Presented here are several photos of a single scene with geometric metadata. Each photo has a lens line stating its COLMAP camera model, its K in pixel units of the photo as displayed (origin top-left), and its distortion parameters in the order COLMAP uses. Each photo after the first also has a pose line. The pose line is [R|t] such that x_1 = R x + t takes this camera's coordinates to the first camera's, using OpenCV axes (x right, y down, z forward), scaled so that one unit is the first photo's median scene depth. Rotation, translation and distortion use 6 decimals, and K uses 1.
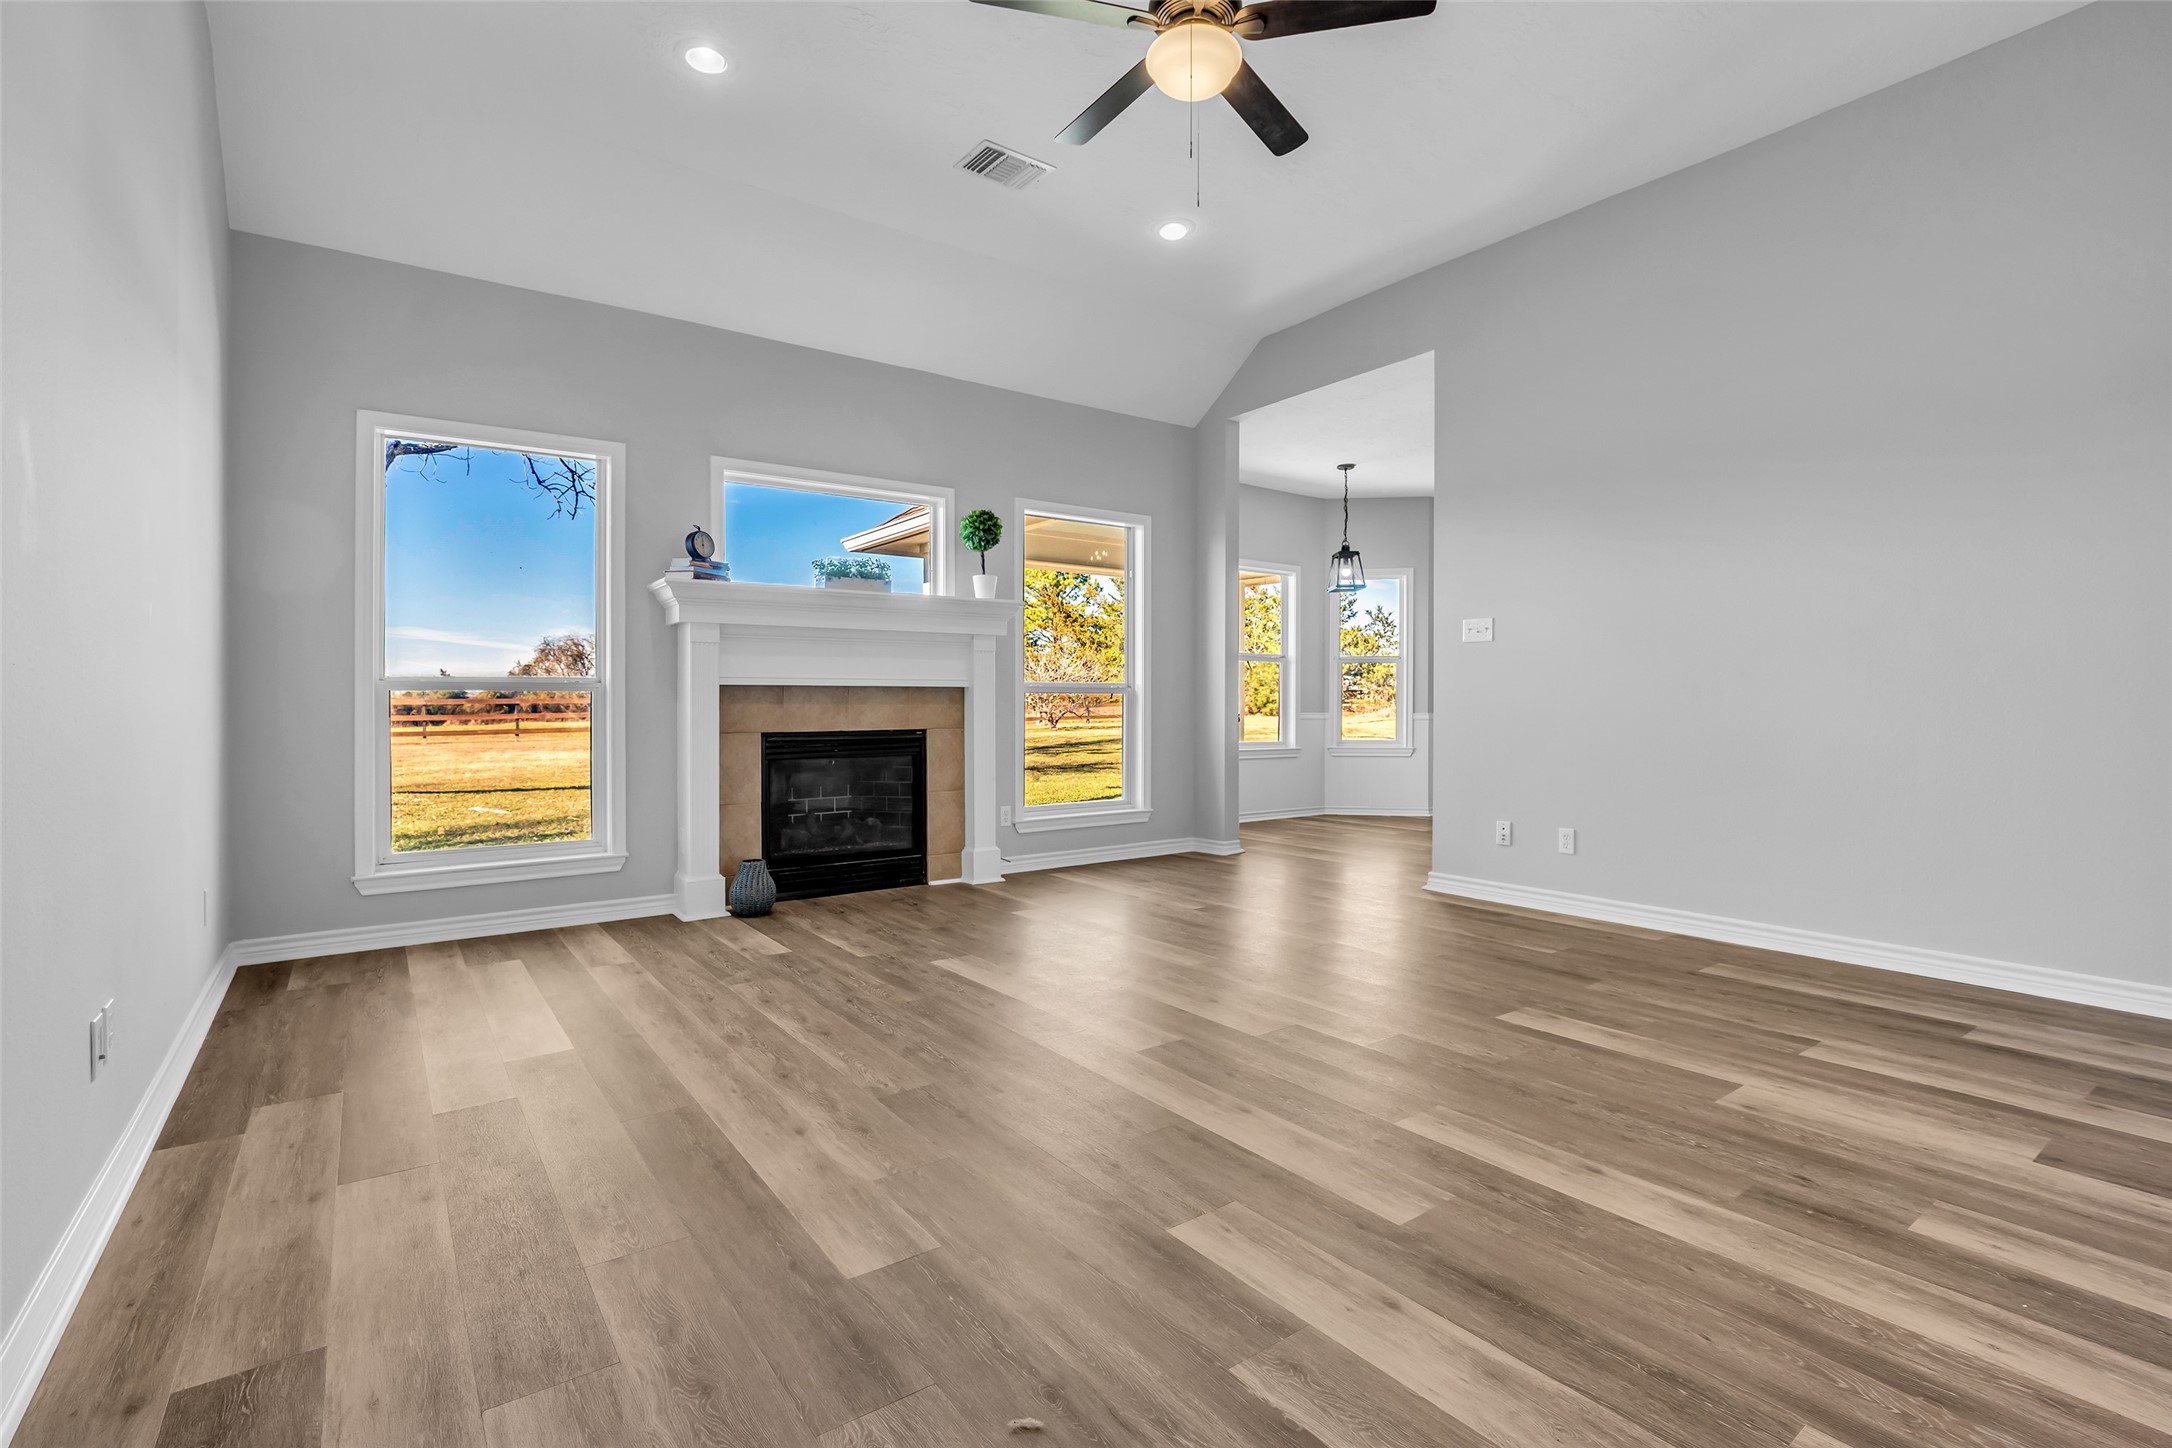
lens RADIAL K [[1001.9, 0, 1086.0], [0, 1001.9, 724.0], [0, 0, 1]] dist [-0.014136, 0.000373]
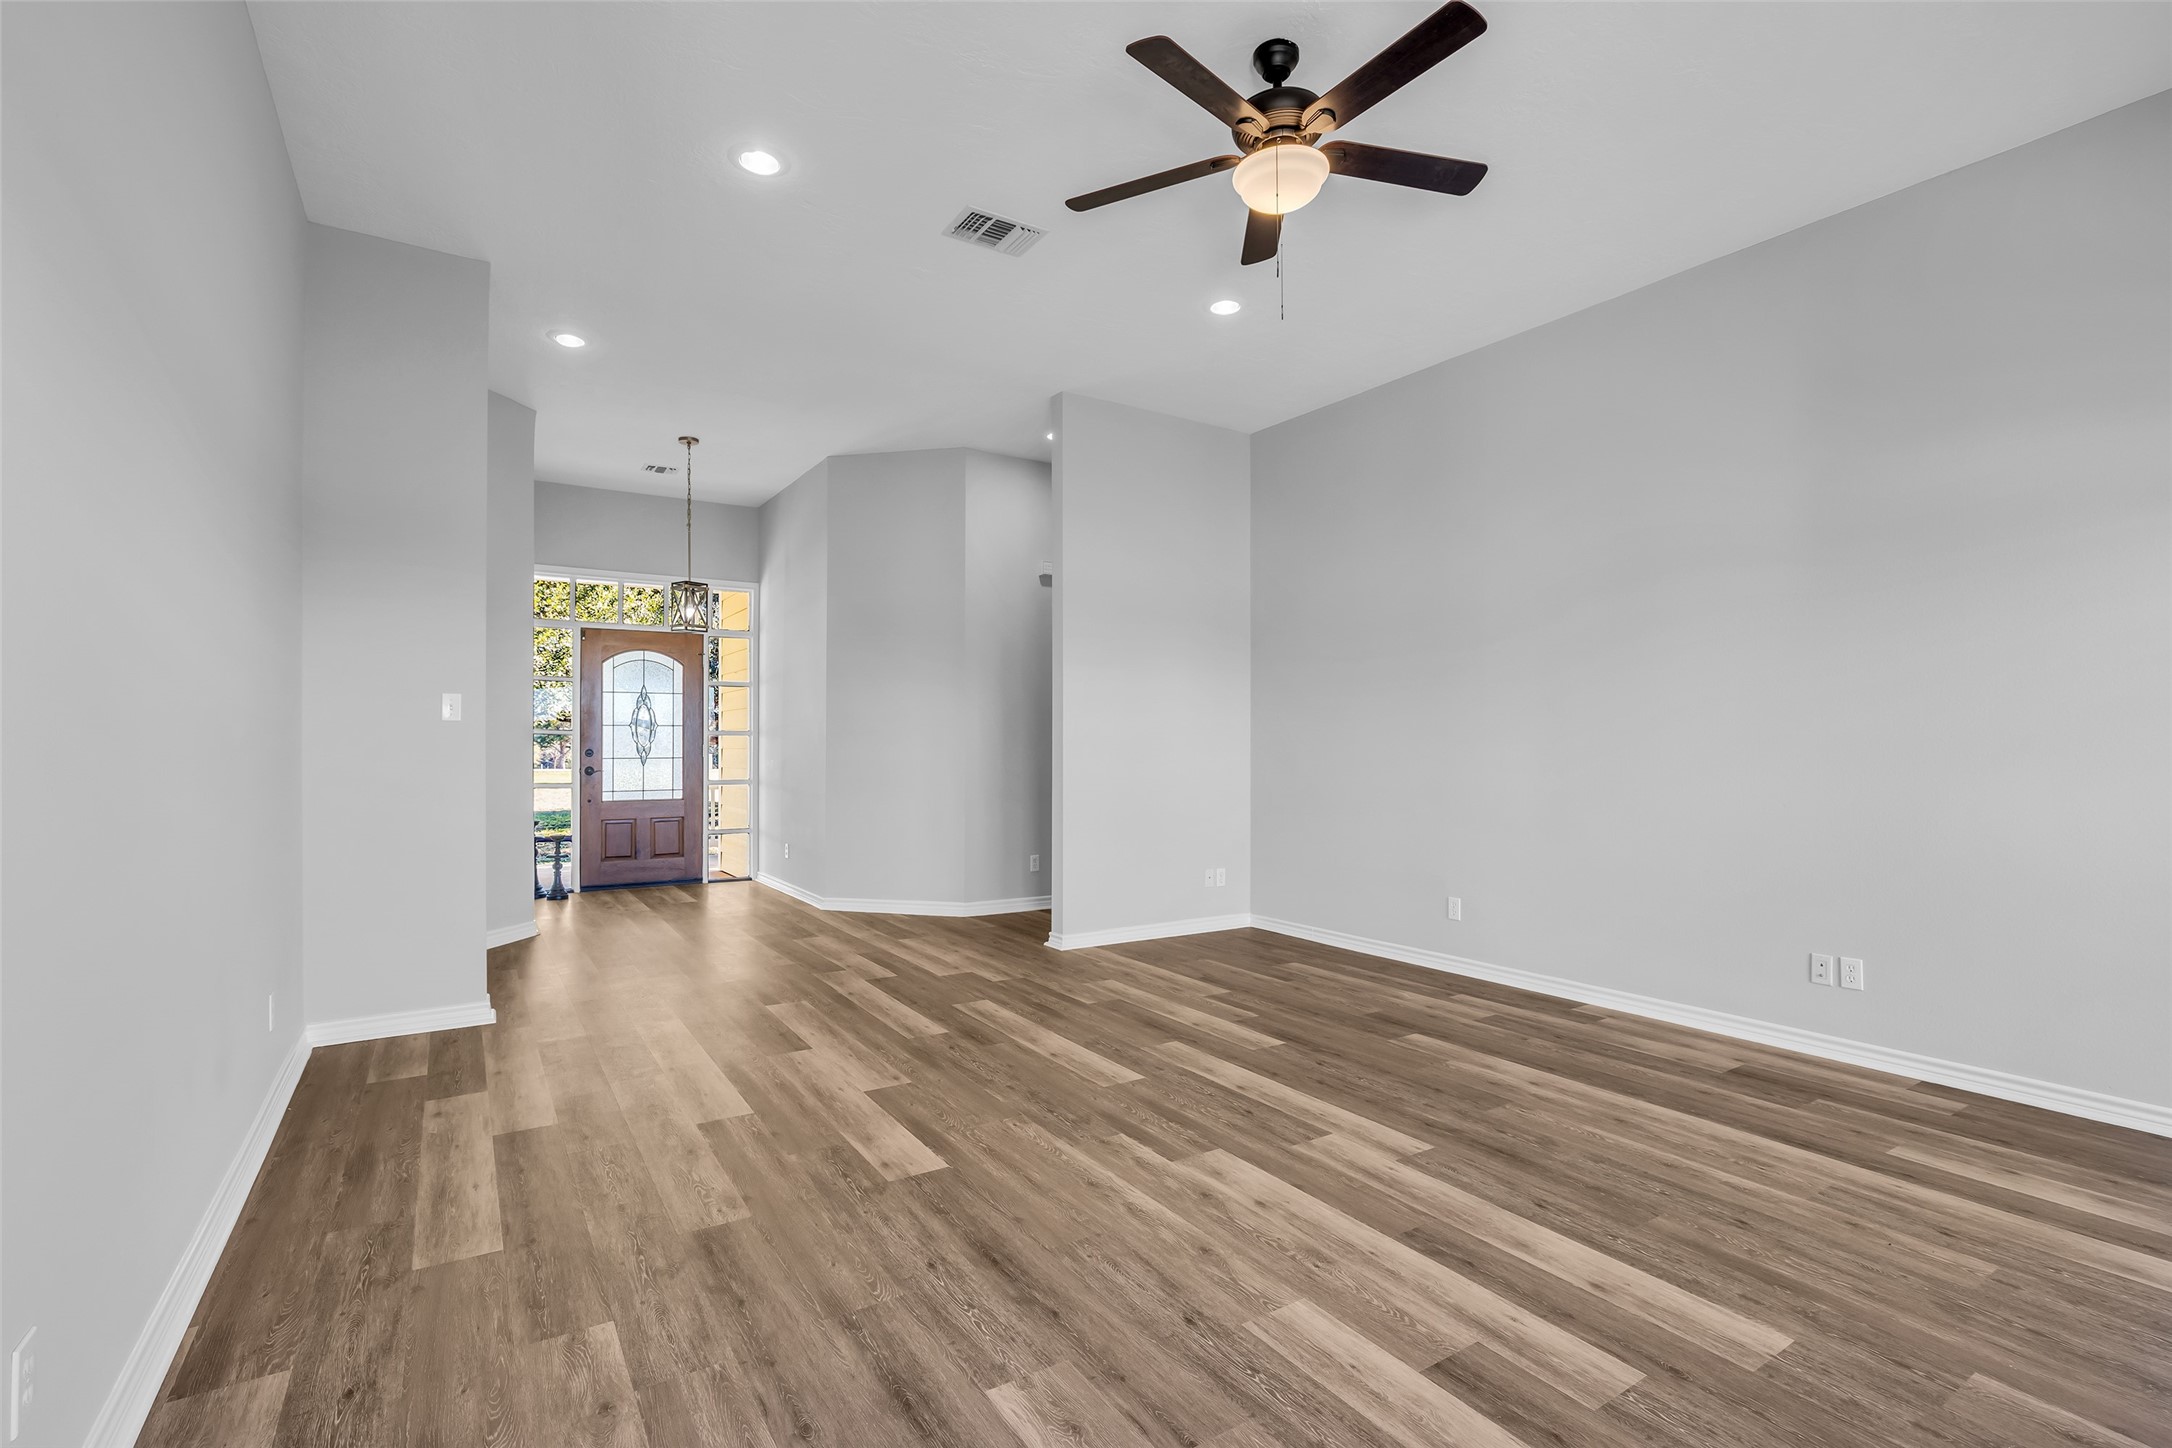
lens RADIAL K [[1036.4, 0, 1080.7], [0, 1036.4, 715.6], [0, 0, 1]] dist [-0.000065, -0.014780]
pose [[-0.998488, 0.000350, 0.054973, 0.308257], [0.000168, 0.999994, -0.003313, -0.146618], [-0.054974, -0.003299, -0.998482, 2.510322]]
